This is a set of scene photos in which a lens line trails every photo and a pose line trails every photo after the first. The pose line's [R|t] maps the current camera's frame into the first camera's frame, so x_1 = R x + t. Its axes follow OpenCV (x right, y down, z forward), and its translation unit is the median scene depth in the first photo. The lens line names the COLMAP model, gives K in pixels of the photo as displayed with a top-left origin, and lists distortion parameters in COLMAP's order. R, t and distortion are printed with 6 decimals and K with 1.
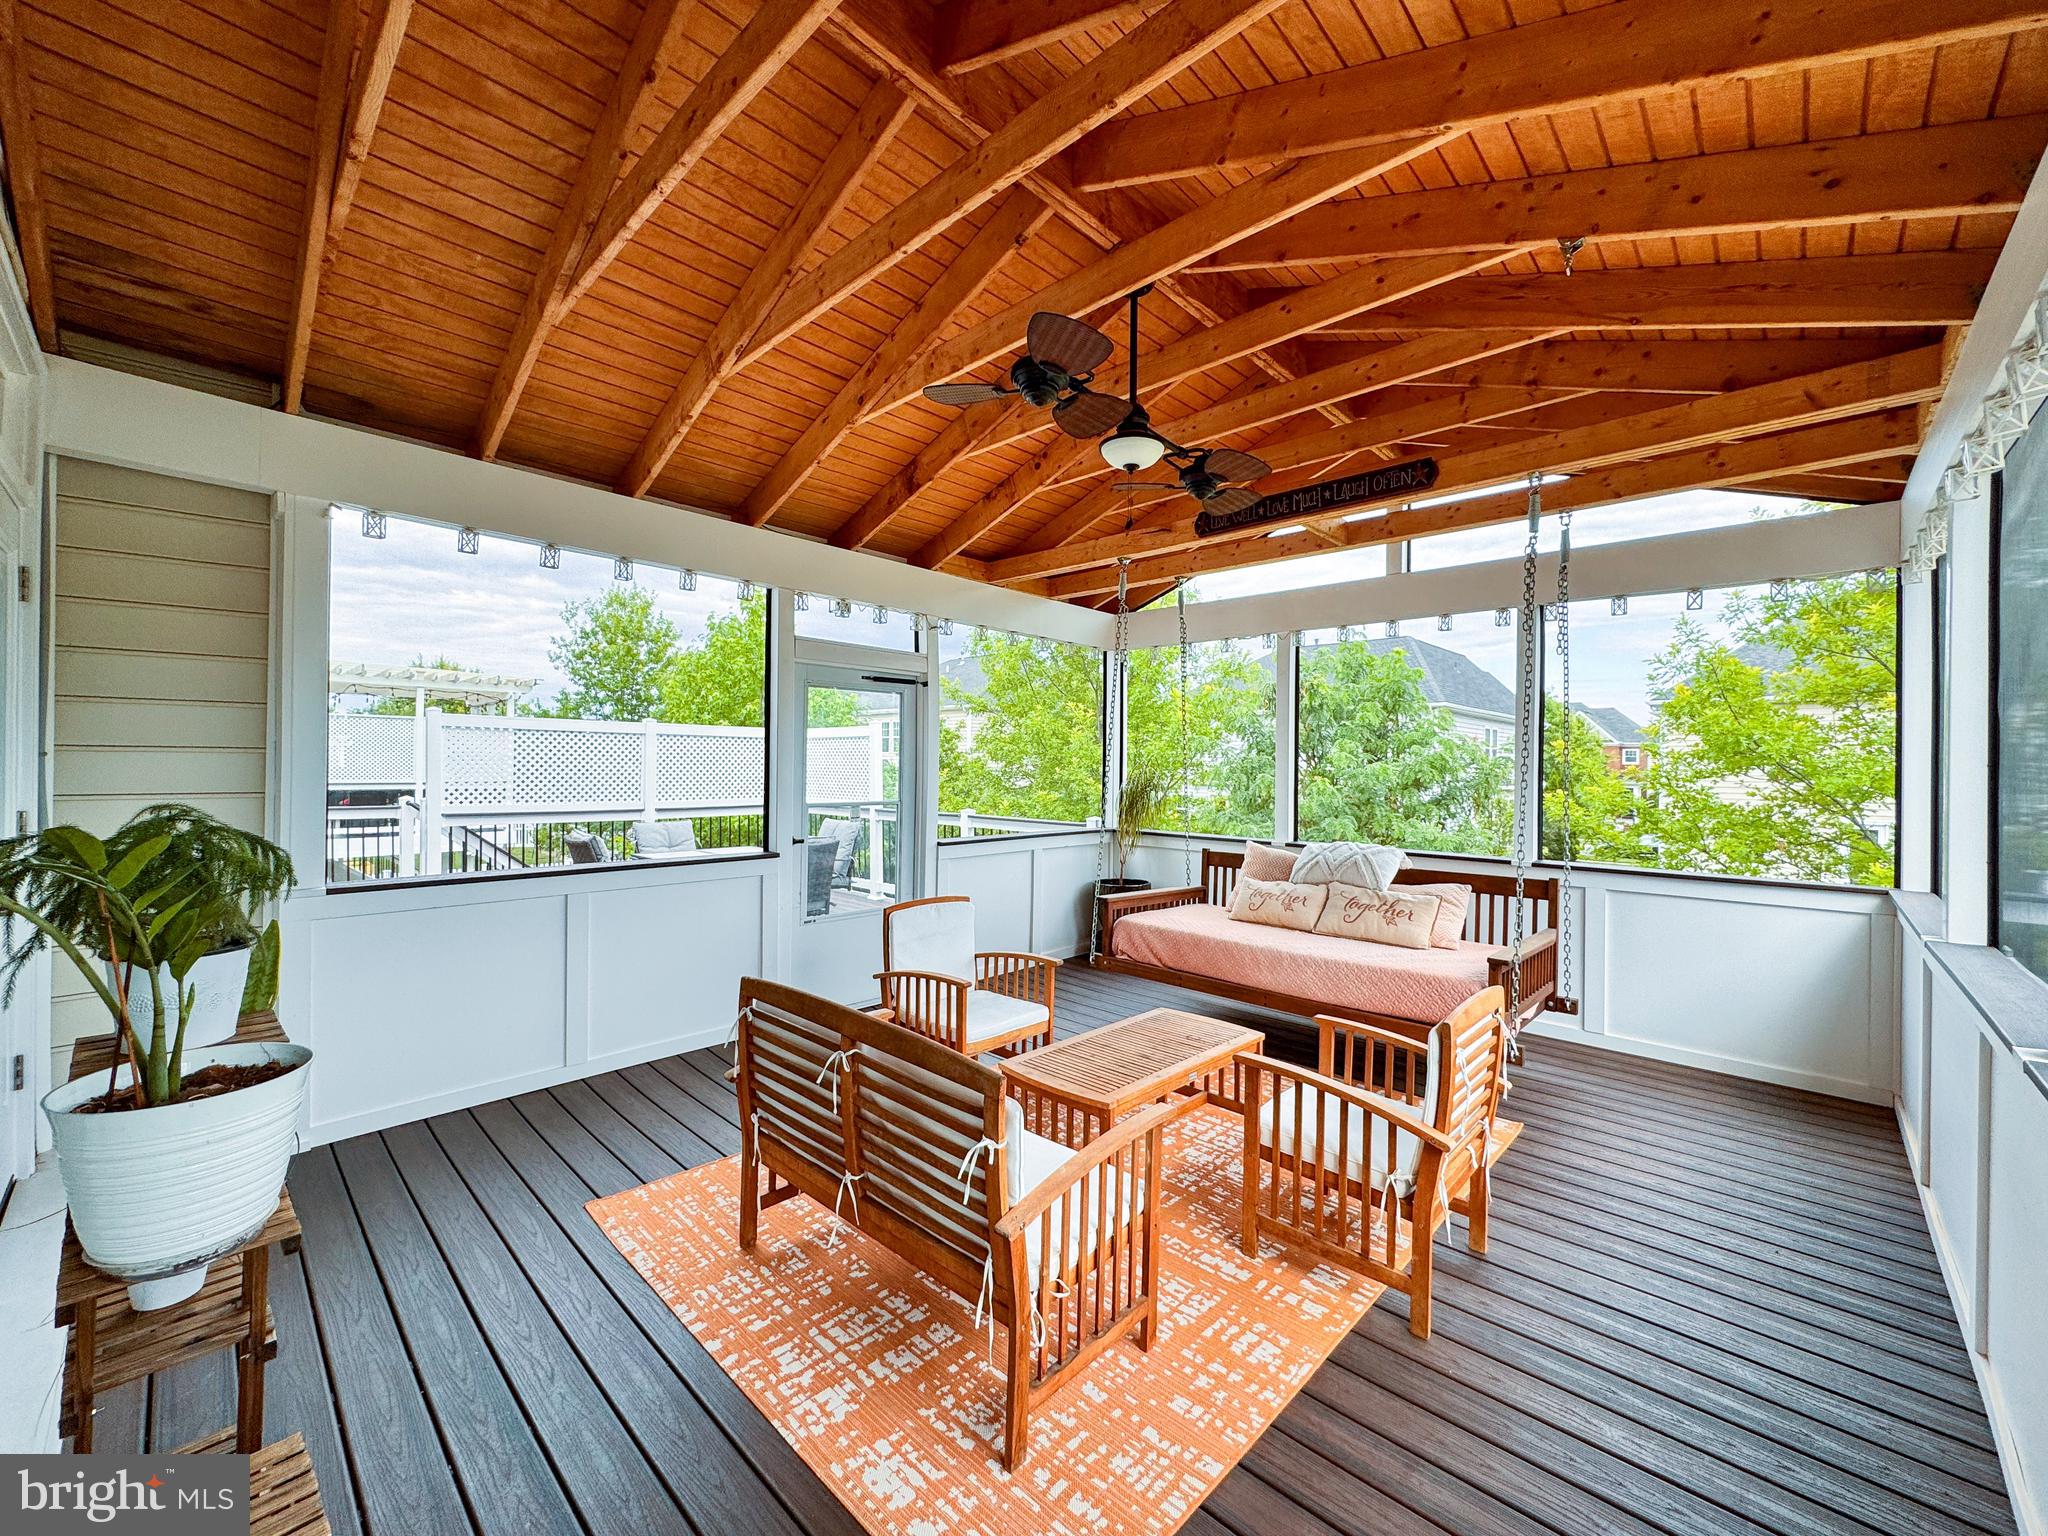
lens RADIAL K [[824.7, 0, 1011.4], [0, 824.7, 773.0], [0, 0, 1]] dist [-0.000721, -0.000181]
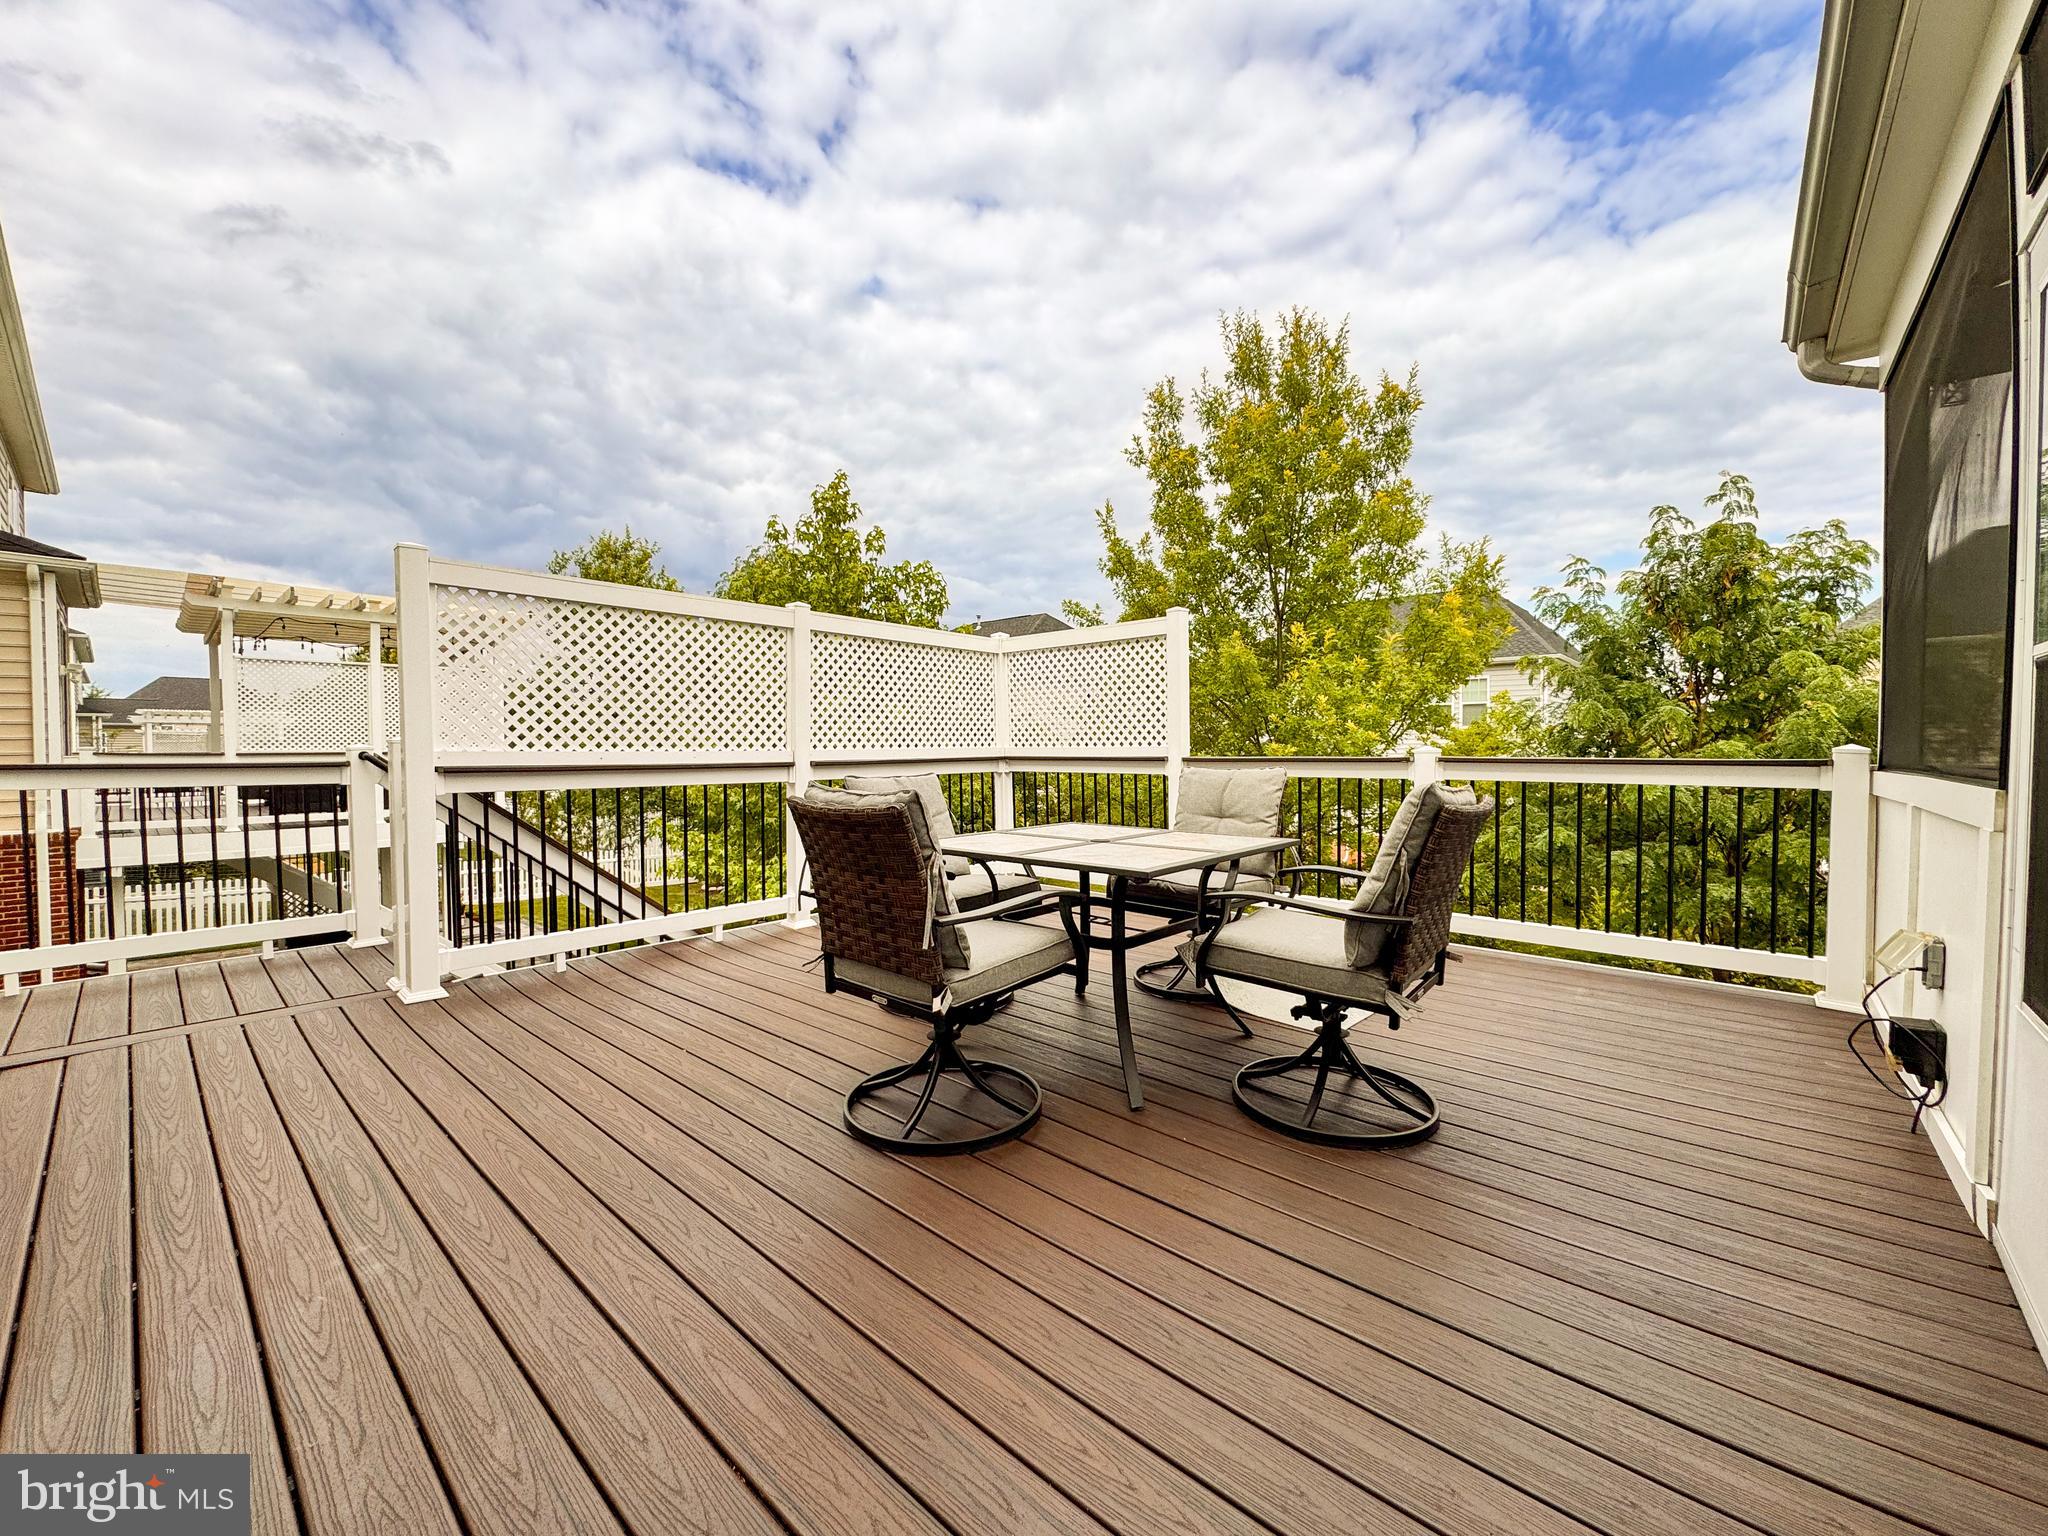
lens RADIAL K [[824.7, 0, 1042.1], [0, 824.7, 763.3], [0, 0, 1]] dist [-0.000721, -0.000181]
pose [[0.998330, -0.013705, 0.056118, -0.167682], [0.013103, 0.999853, 0.011095, 0.022132], [-0.056262, -0.010341, 0.998363, 0.237354]]
